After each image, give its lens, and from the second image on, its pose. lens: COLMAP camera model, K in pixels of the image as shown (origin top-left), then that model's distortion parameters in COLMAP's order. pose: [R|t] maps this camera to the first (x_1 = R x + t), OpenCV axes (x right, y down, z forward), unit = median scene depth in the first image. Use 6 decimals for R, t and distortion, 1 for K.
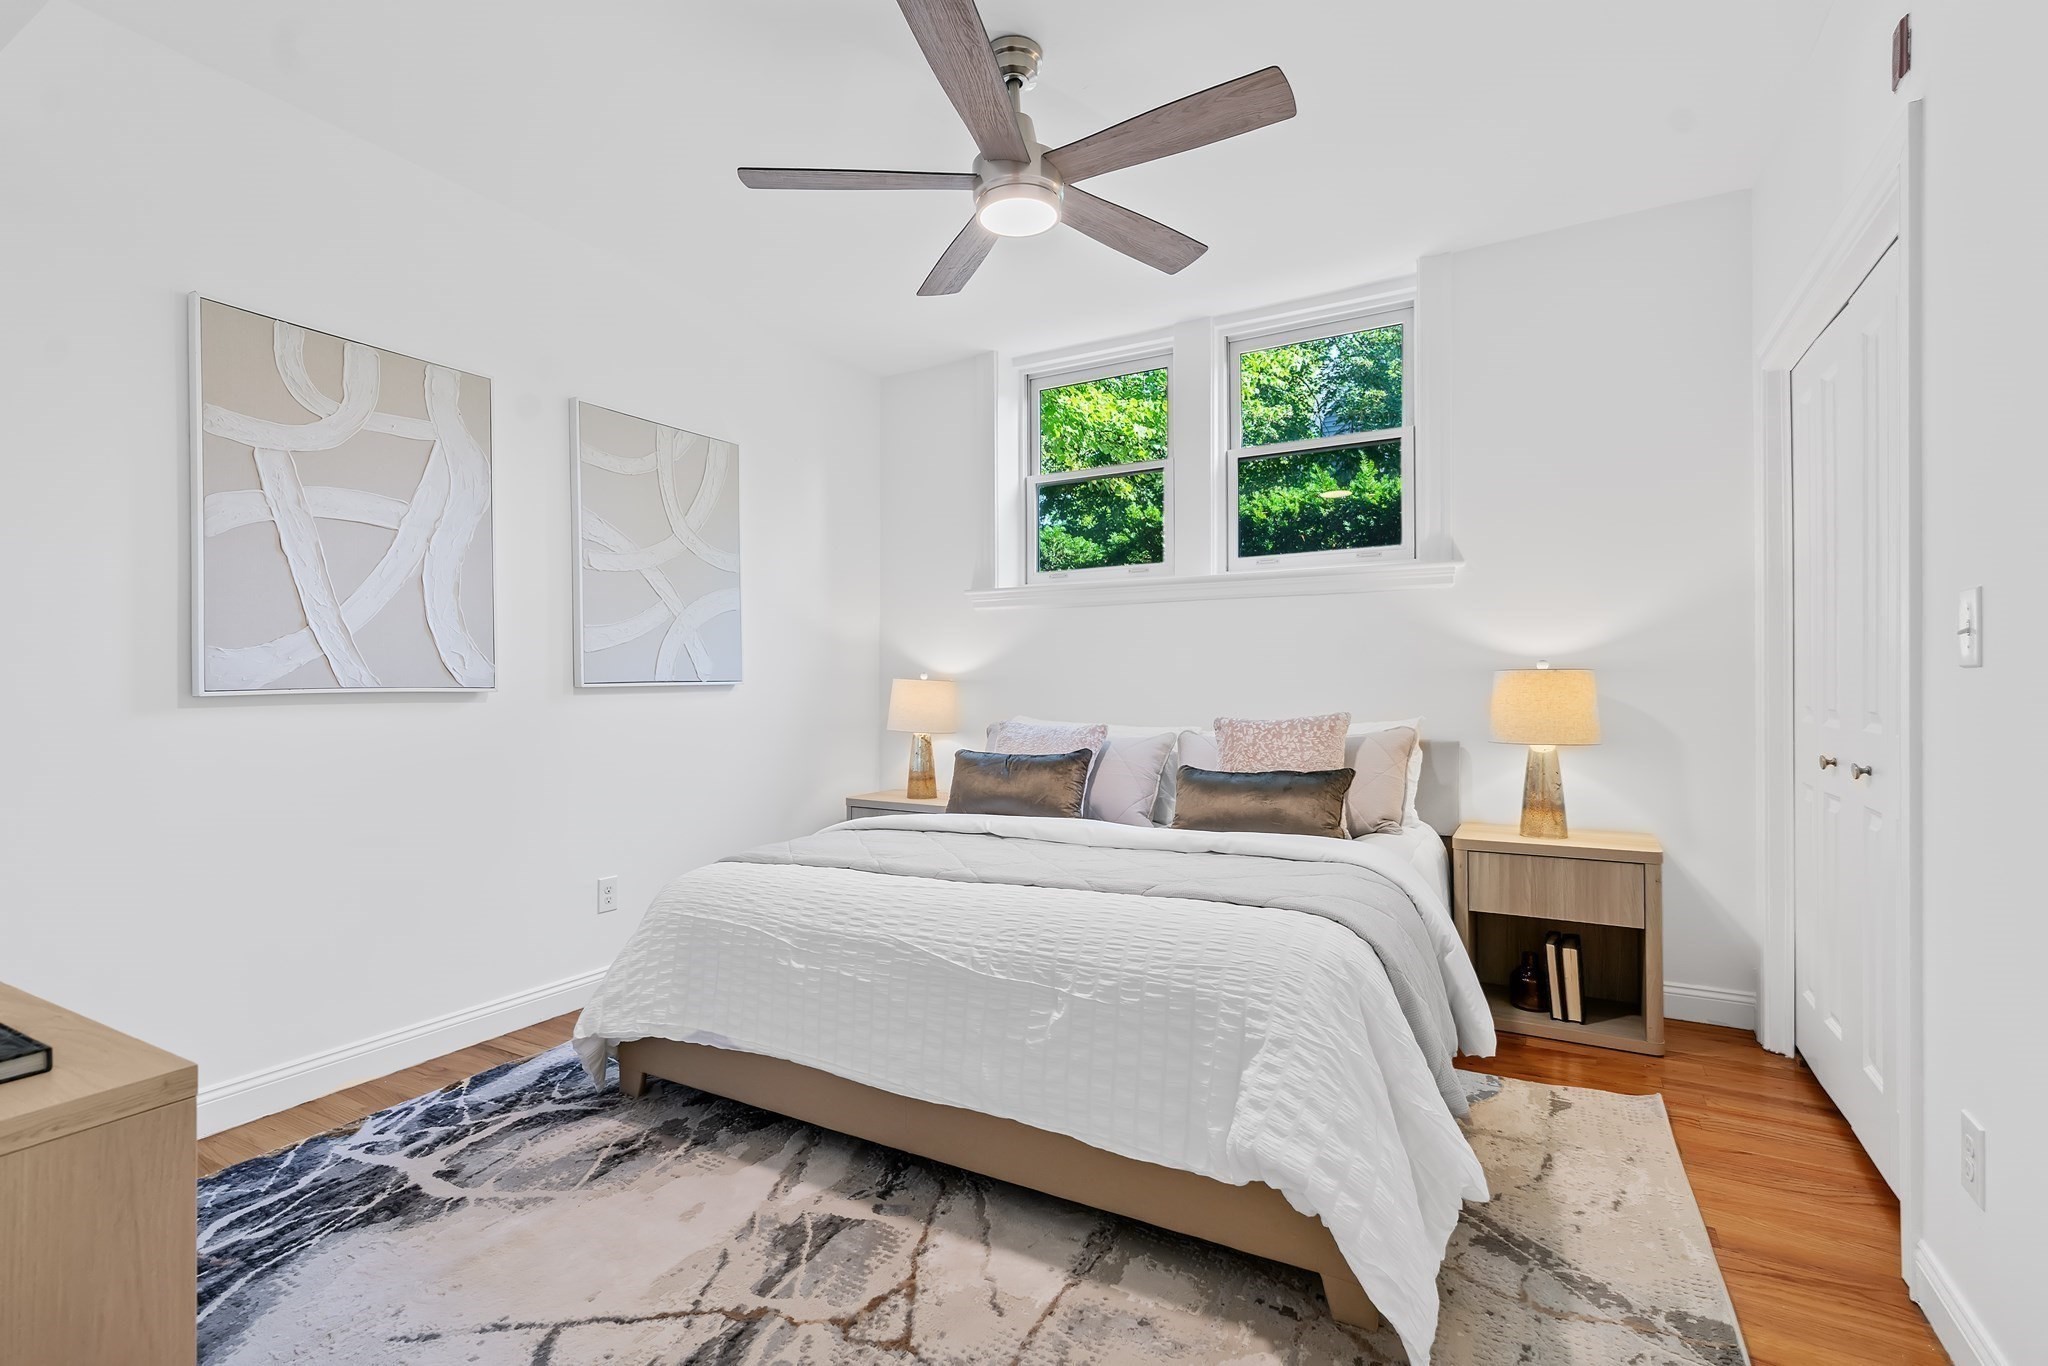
lens RADIAL K [[917.5, 0, 1038.6], [0, 917.5, 687.7], [0, 0, 1]] dist [-0.008057, 0.006476]
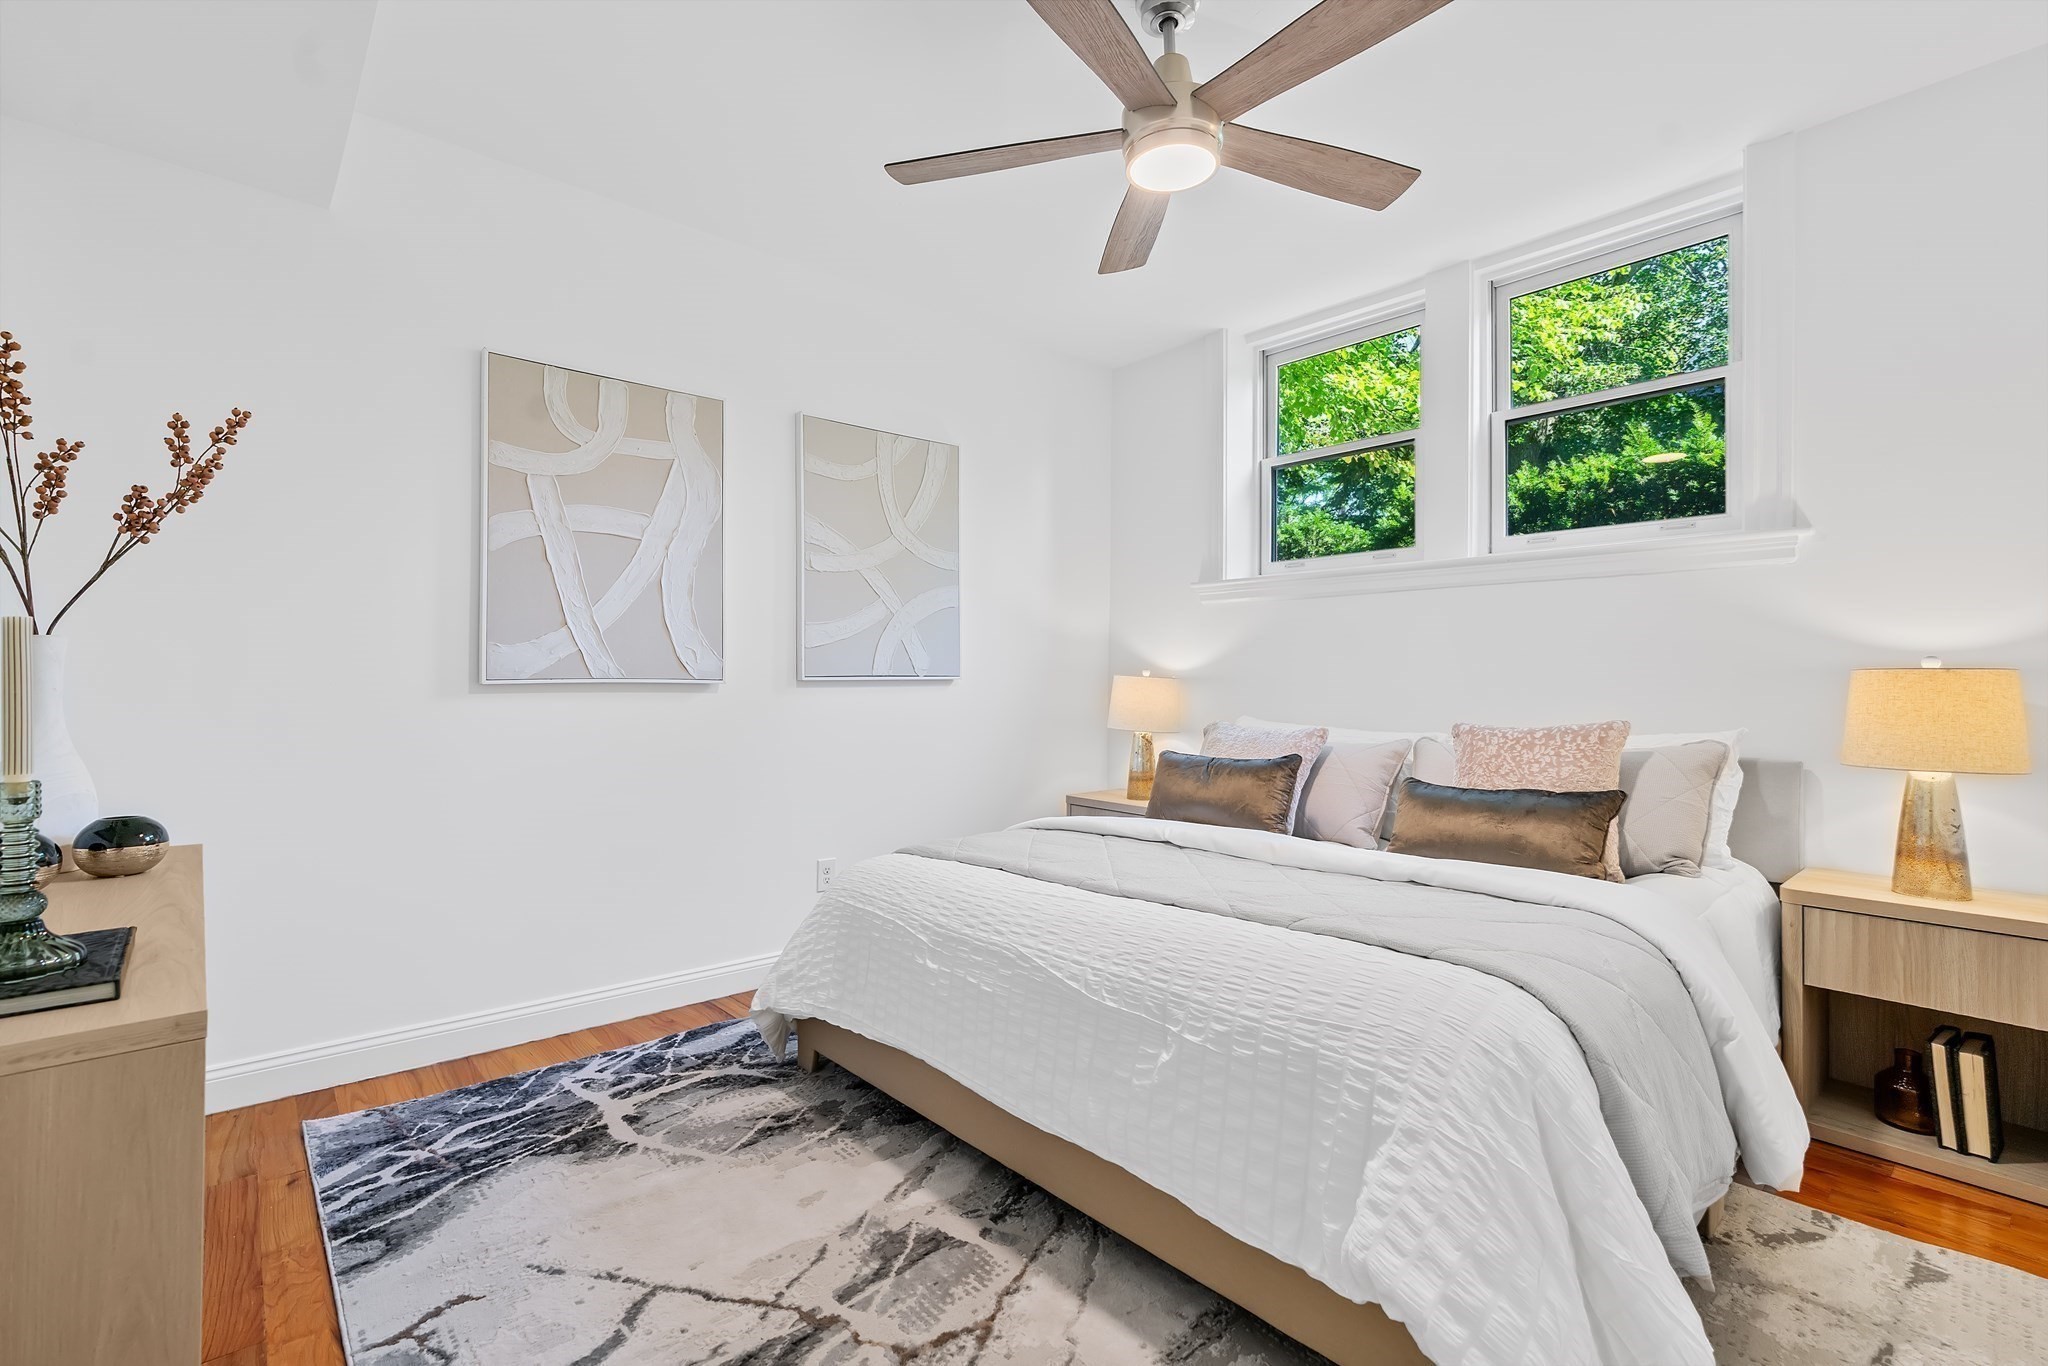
lens RADIAL K [[917.5, 0, 1015.6], [0, 917.5, 679.3], [0, 0, 1]] dist [-0.008057, 0.006476]
pose [[0.945756, 0.009701, -0.324734, 0.114114], [-0.011863, 0.999919, -0.004677, 0.000539], [0.324662, 0.008275, 0.945794, 0.079888]]
